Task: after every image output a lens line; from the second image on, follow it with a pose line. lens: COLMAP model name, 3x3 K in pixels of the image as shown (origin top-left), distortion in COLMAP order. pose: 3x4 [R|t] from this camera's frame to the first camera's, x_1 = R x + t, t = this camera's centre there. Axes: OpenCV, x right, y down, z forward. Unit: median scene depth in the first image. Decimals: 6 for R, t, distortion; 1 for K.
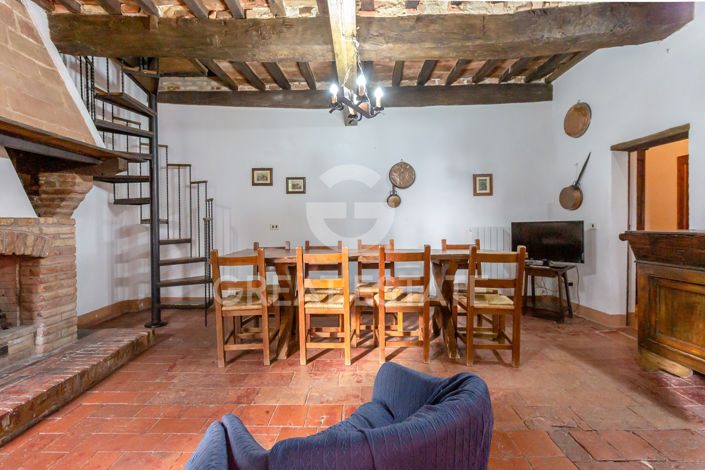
lens RADIAL K [[338.7, 0, 353.9], [0, 338.7, 231.0], [0, 0, 1]] dist [0.001826, 0.000402]
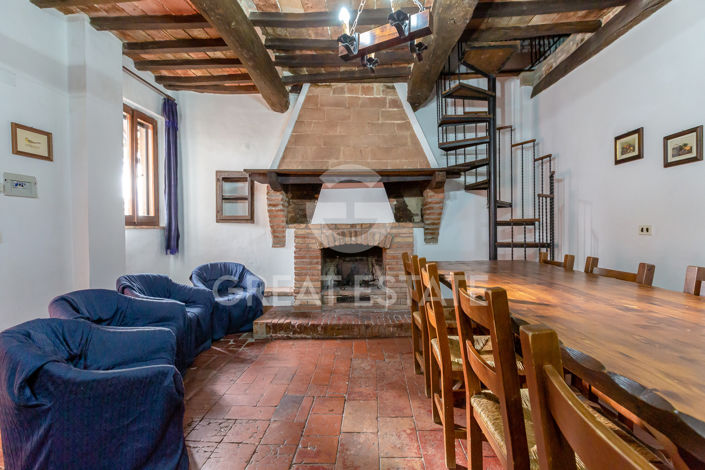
lens RADIAL K [[338.7, 0, 353.9], [0, 338.7, 231.0], [0, 0, 1]] dist [0.001826, 0.000402]
pose [[-0.087634, 0.016882, -0.996010, 0.385234], [-0.009688, 0.999795, 0.017798, -0.016808], [0.996106, 0.011209, -0.087452, 0.581519]]
